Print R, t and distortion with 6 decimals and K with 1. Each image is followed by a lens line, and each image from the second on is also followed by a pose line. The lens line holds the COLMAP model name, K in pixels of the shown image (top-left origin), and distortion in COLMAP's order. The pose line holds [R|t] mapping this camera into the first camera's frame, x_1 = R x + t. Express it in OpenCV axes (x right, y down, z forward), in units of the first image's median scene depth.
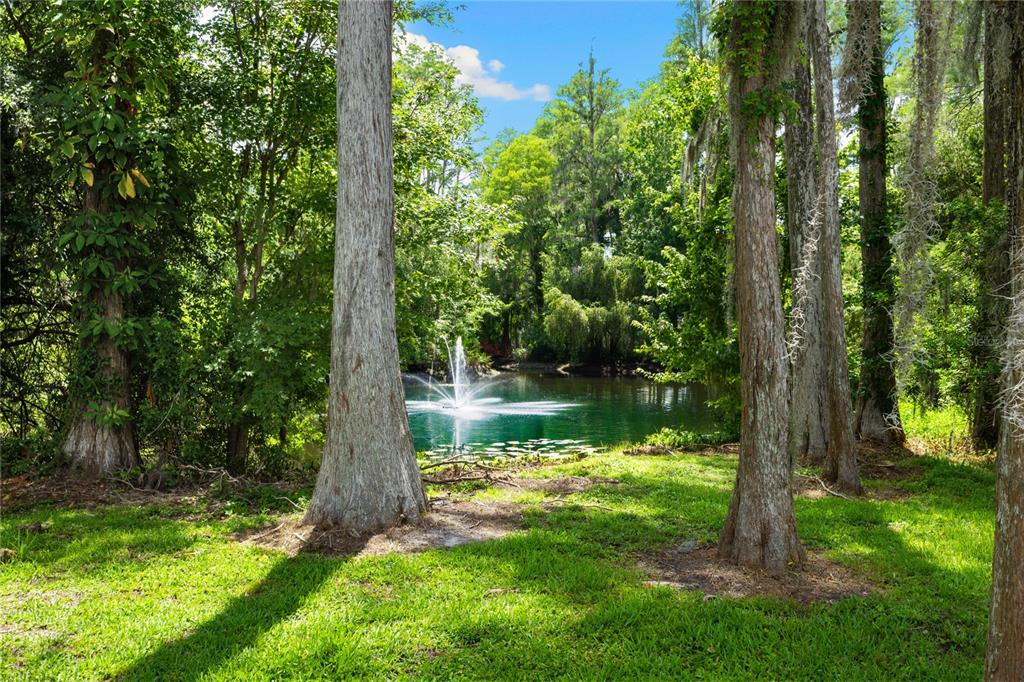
lens RADIAL K [[866.8, 0, 512.4], [0, 866.8, 342.0], [0, 0, 1]] dist [0.008209, 0.003241]
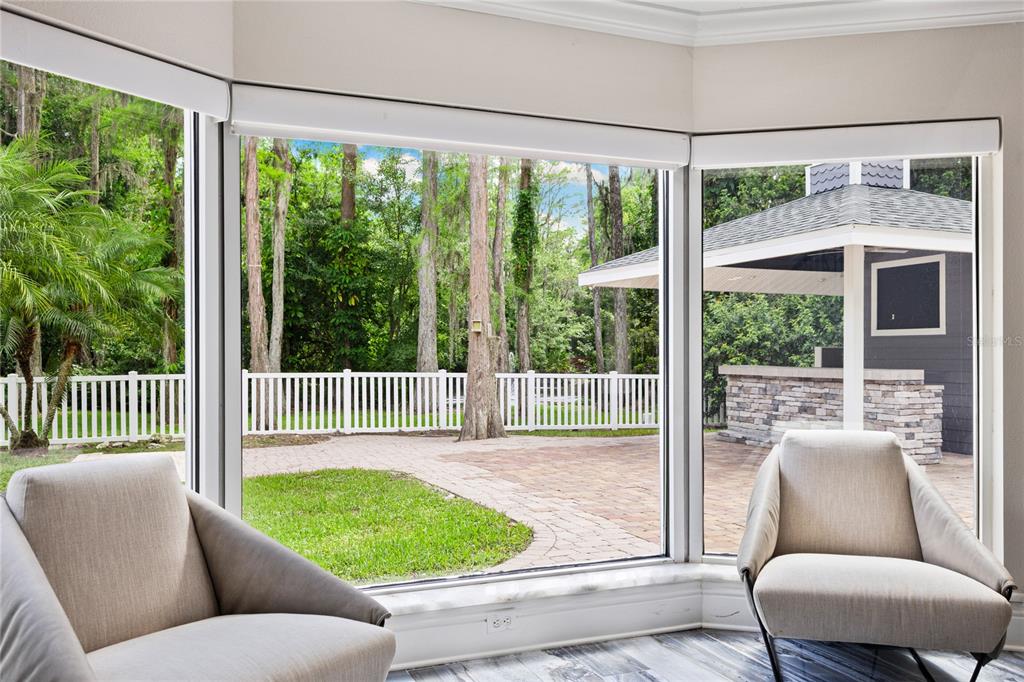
lens RADIAL K [[866.8, 0, 511.9], [0, 866.8, 344.2], [0, 0, 1]] dist [0.008209, 0.003241]
pose [[0.985888, -0.001248, -0.167403, 0.527315], [-0.000251, 0.999960, -0.008932, -0.016259], [0.167407, 0.008848, 0.985848, -1.658263]]
